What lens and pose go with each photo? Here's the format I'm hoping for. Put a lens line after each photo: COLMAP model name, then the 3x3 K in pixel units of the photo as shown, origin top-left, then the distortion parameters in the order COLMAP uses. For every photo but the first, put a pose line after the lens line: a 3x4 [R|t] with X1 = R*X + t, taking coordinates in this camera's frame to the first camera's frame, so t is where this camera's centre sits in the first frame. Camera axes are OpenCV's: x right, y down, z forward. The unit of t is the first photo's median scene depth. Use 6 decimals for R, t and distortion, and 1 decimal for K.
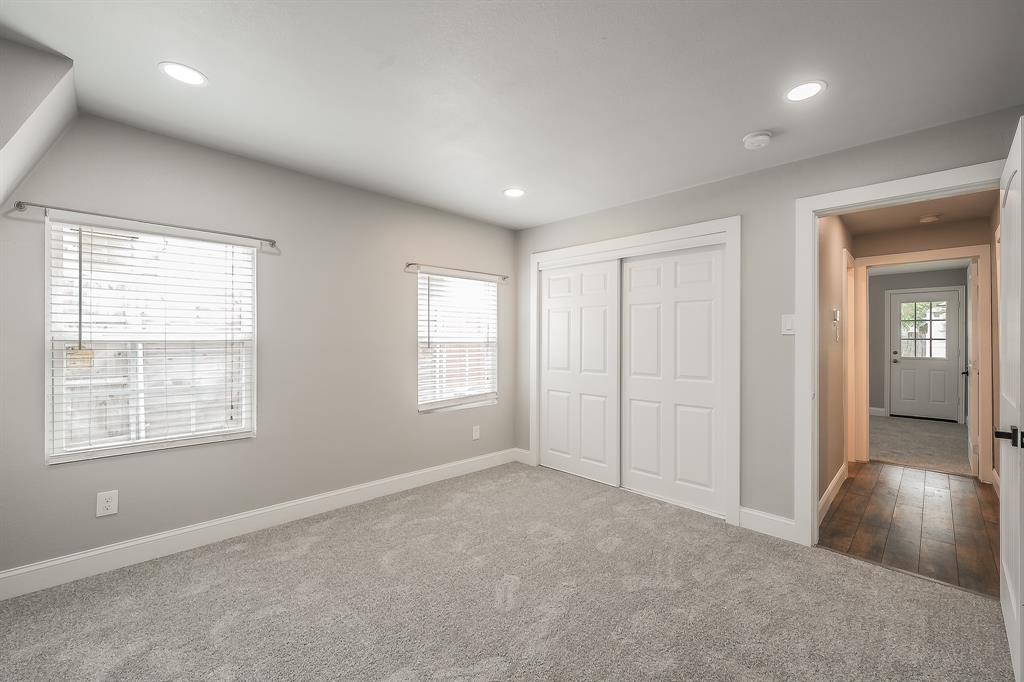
lens RADIAL K [[412.3, 0, 516.2], [0, 412.3, 336.7], [0, 0, 1]] dist [0.000424, 0.000047]
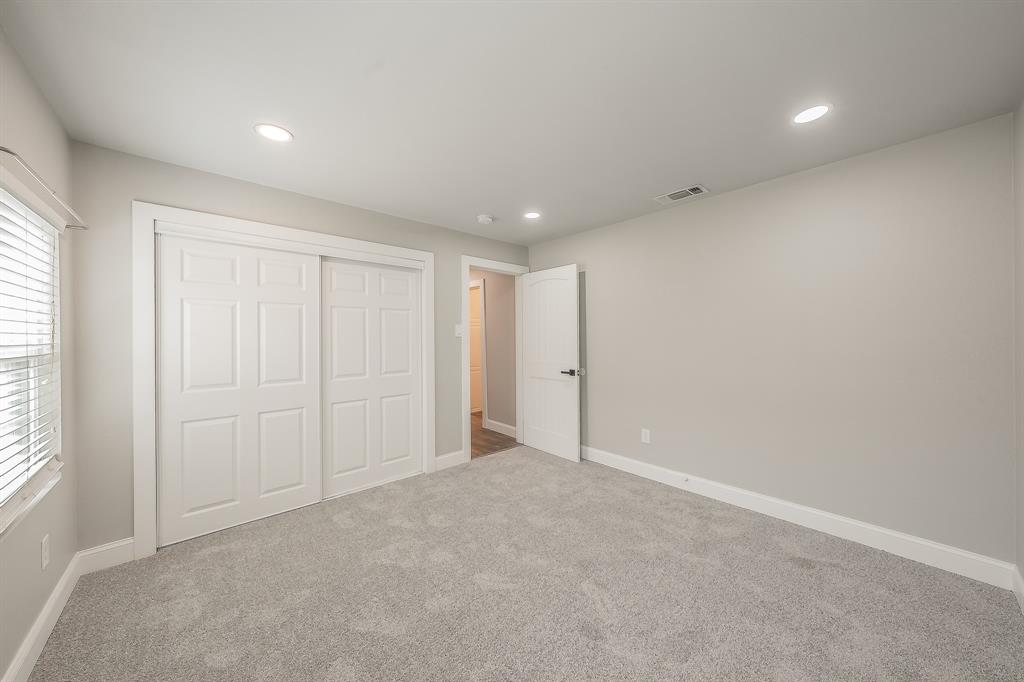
lens RADIAL K [[351.5, 0, 515.4], [0, 351.5, 337.6], [0, 0, 1]] dist [-0.002140, -0.000183]
pose [[0.052110, 0.000283, 0.998641, -0.531446], [0.005964, 0.999982, -0.000595, -0.000602], [-0.998624, 0.005986, 0.052107, 0.531059]]
